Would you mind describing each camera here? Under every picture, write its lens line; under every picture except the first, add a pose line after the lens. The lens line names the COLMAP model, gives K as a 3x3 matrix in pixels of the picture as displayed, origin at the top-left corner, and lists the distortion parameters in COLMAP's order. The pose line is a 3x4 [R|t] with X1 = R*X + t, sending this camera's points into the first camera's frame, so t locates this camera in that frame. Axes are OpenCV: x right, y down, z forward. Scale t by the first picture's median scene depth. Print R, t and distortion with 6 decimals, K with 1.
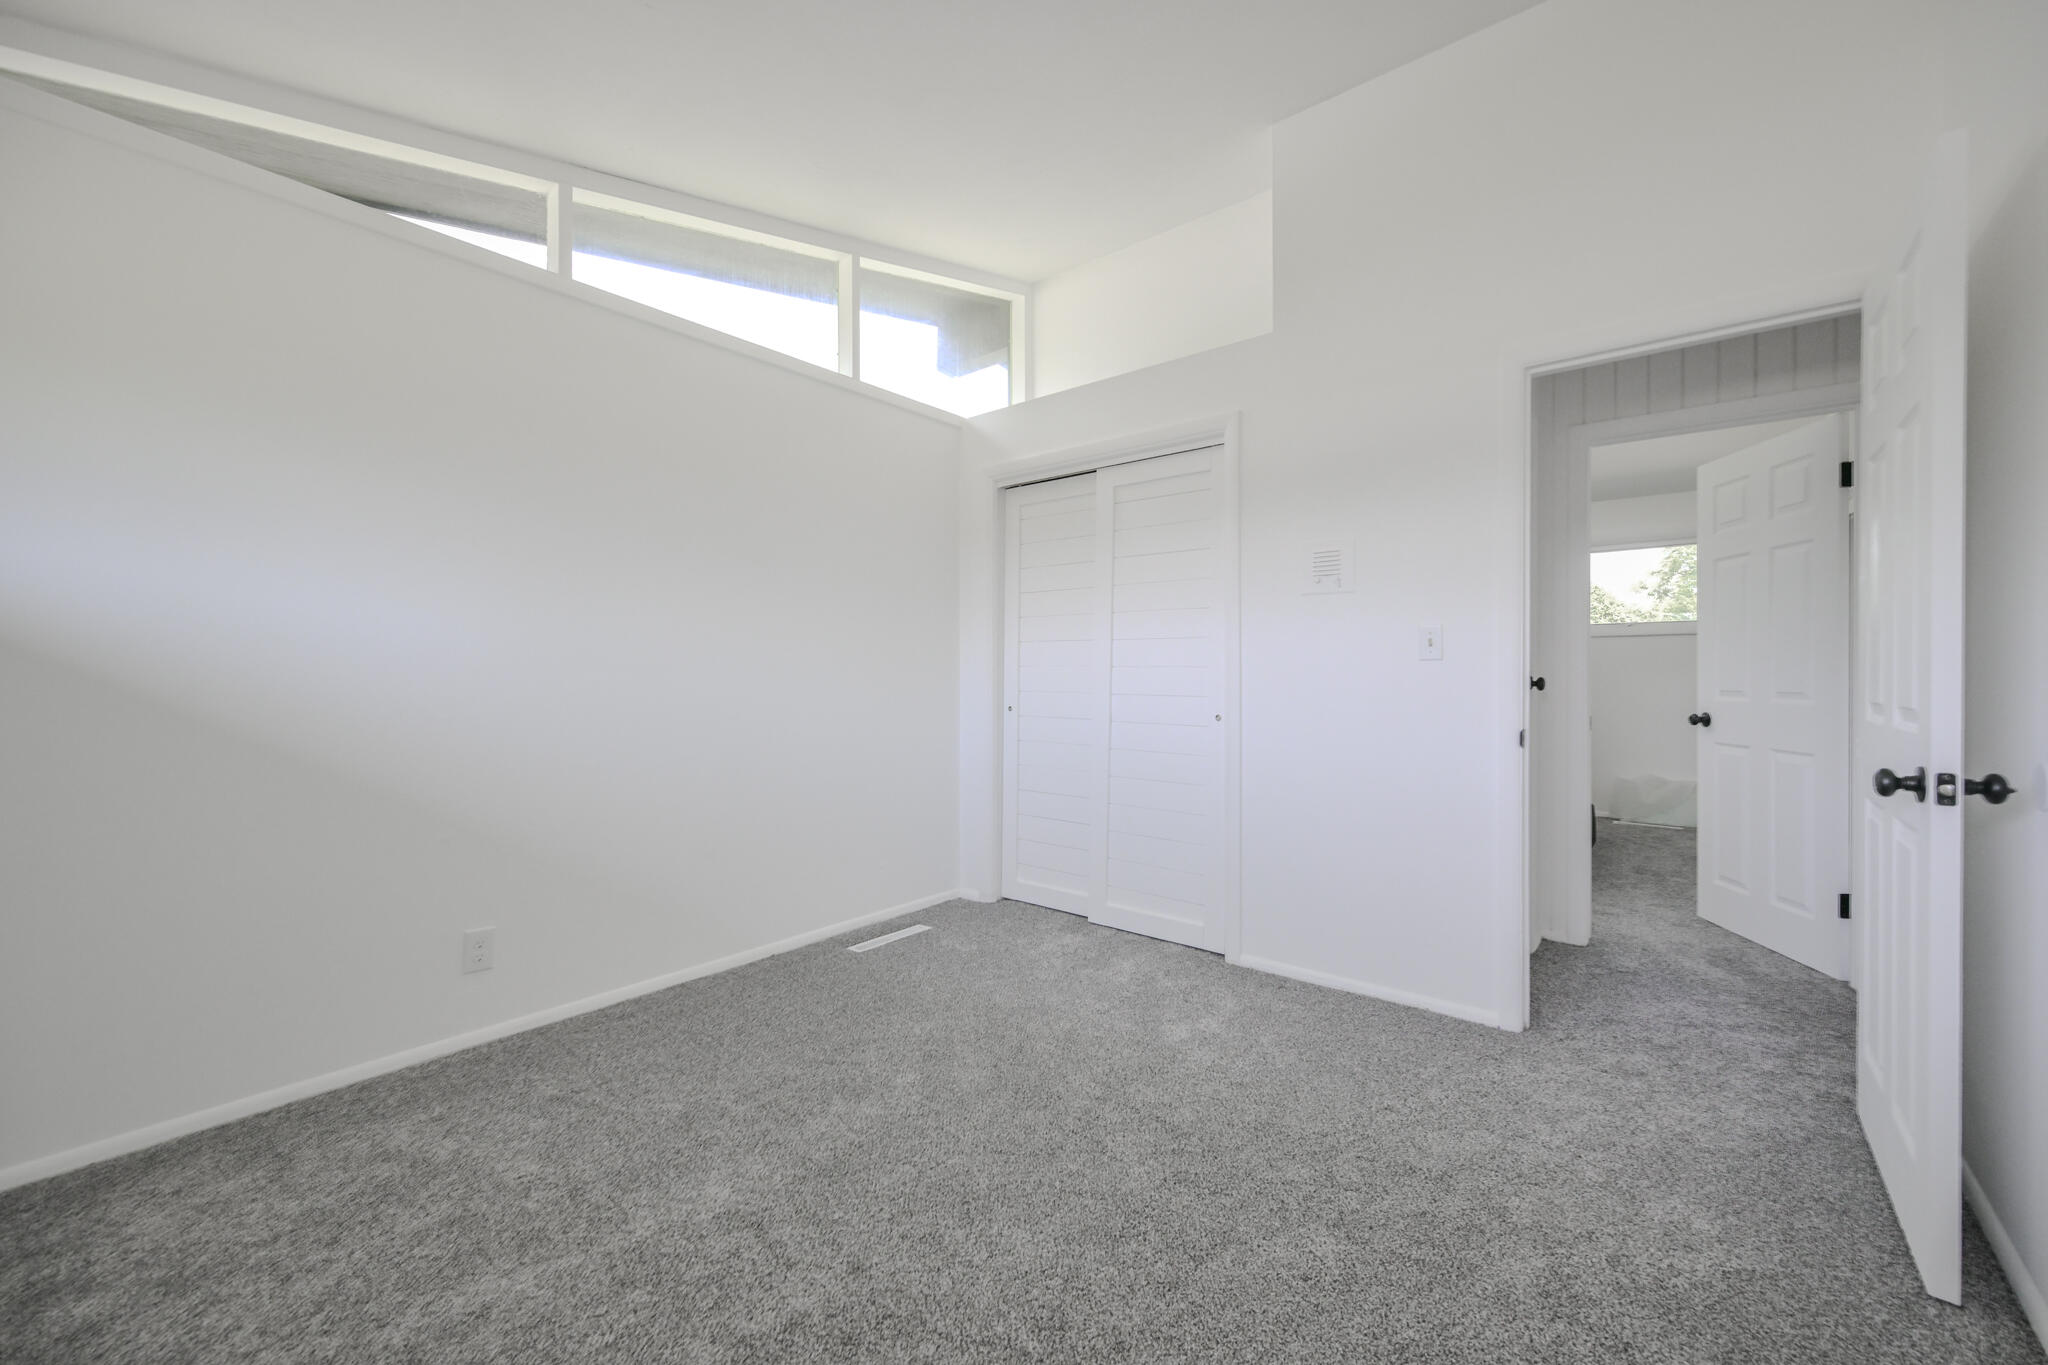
lens RADIAL K [[810.1, 0, 1017.0], [0, 810.1, 679.6], [0, 0, 1]] dist [-0.000526, 0.000533]
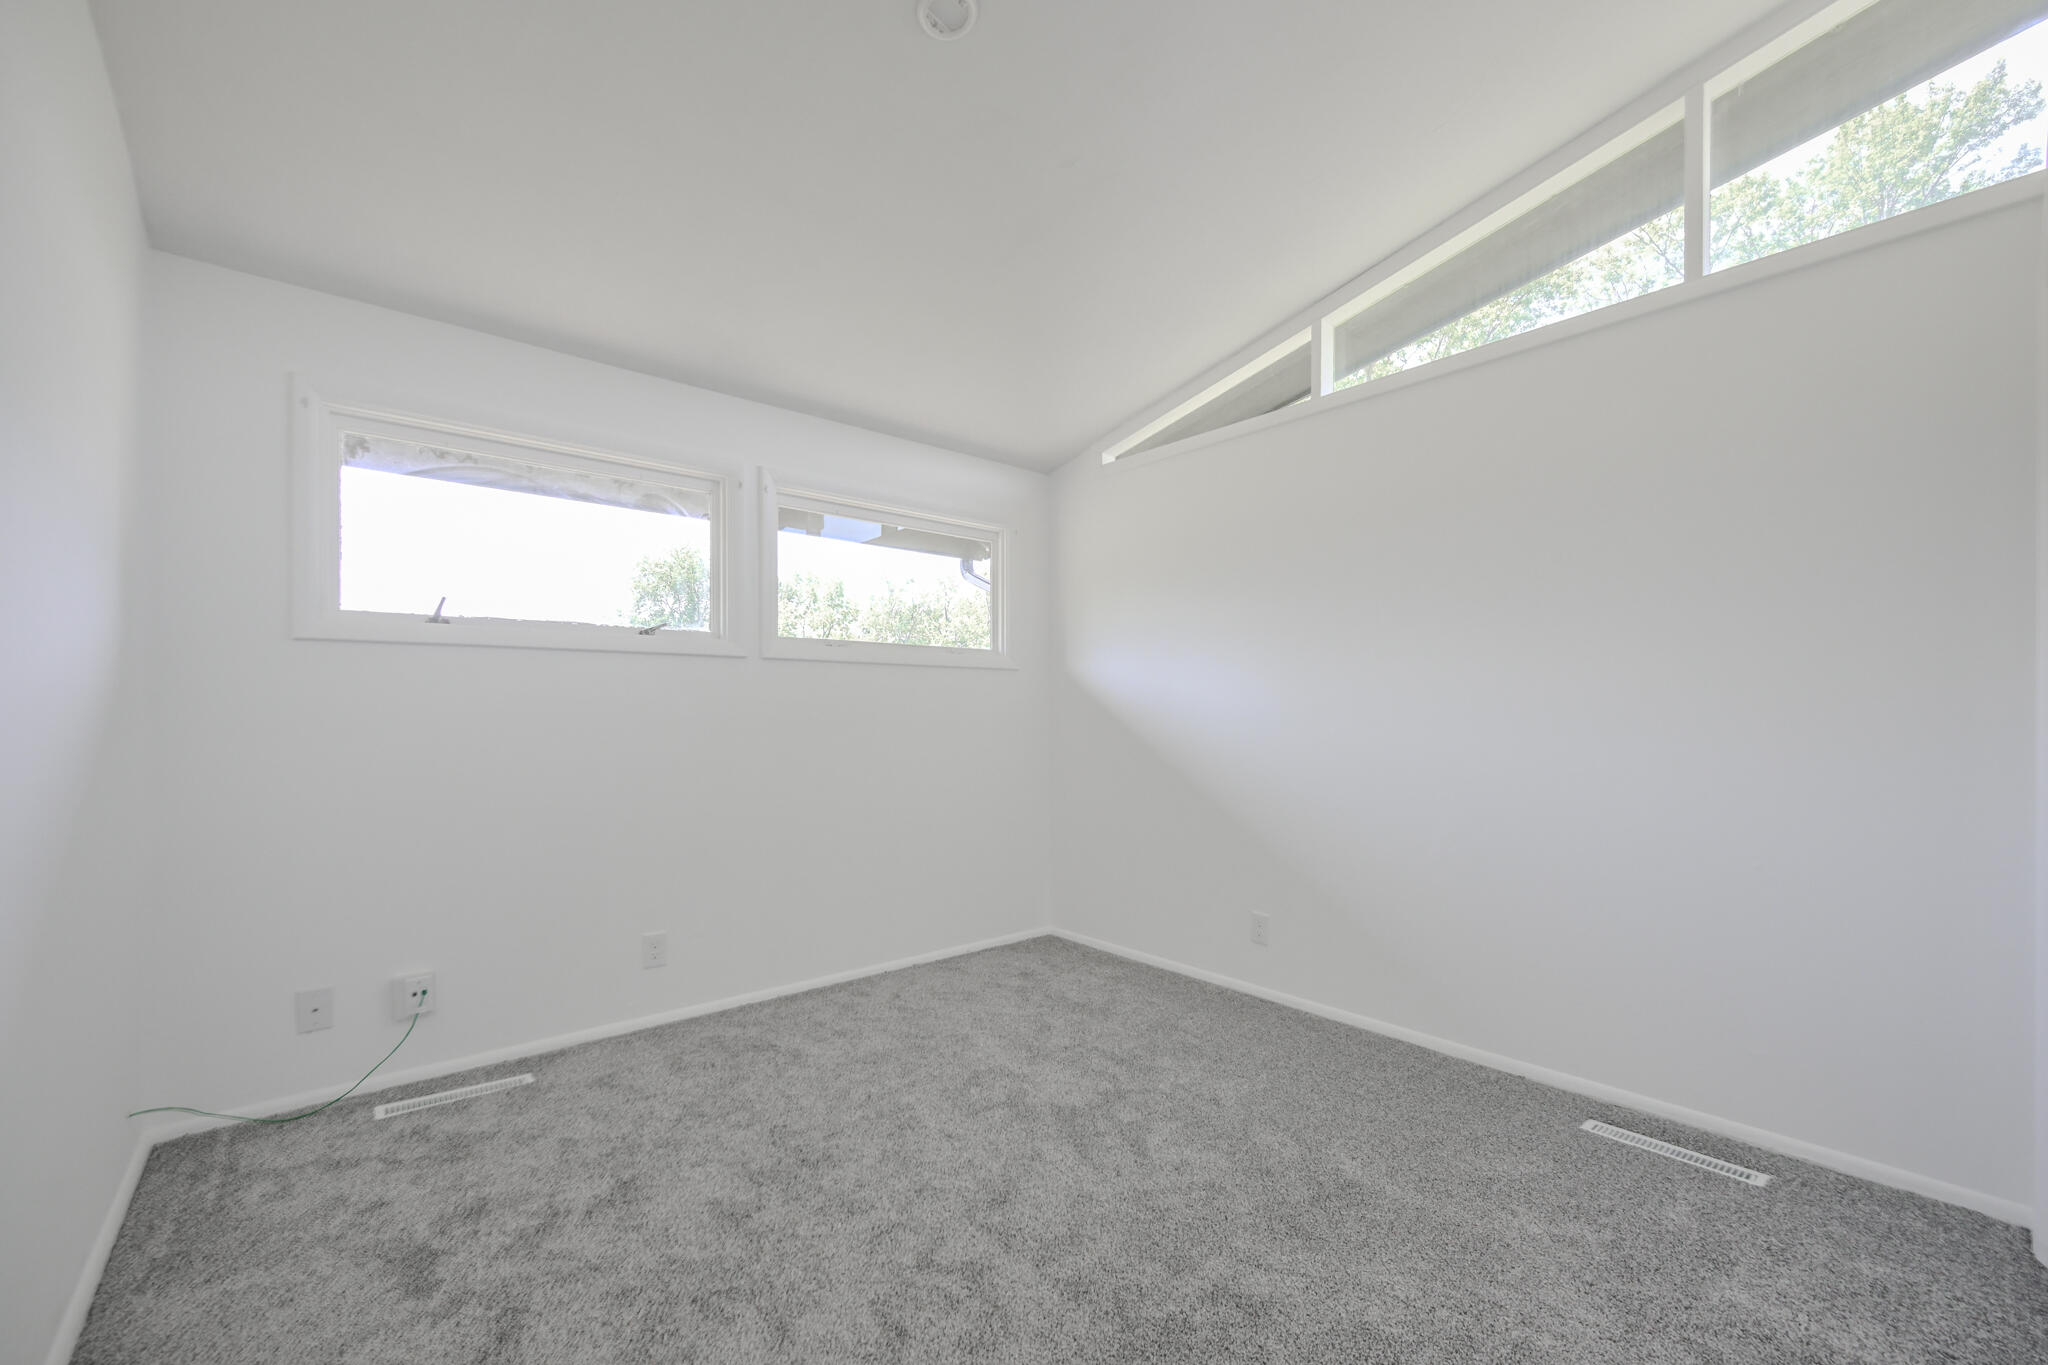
lens RADIAL K [[810.1, 0, 1016.7], [0, 810.1, 691.9], [0, 0, 1]] dist [-0.000526, 0.000533]
pose [[-0.161327, -0.020881, -0.986680, 0.601070], [-0.001293, 0.999780, -0.020946, -0.028250], [0.986900, -0.002103, -0.161318, 0.644872]]
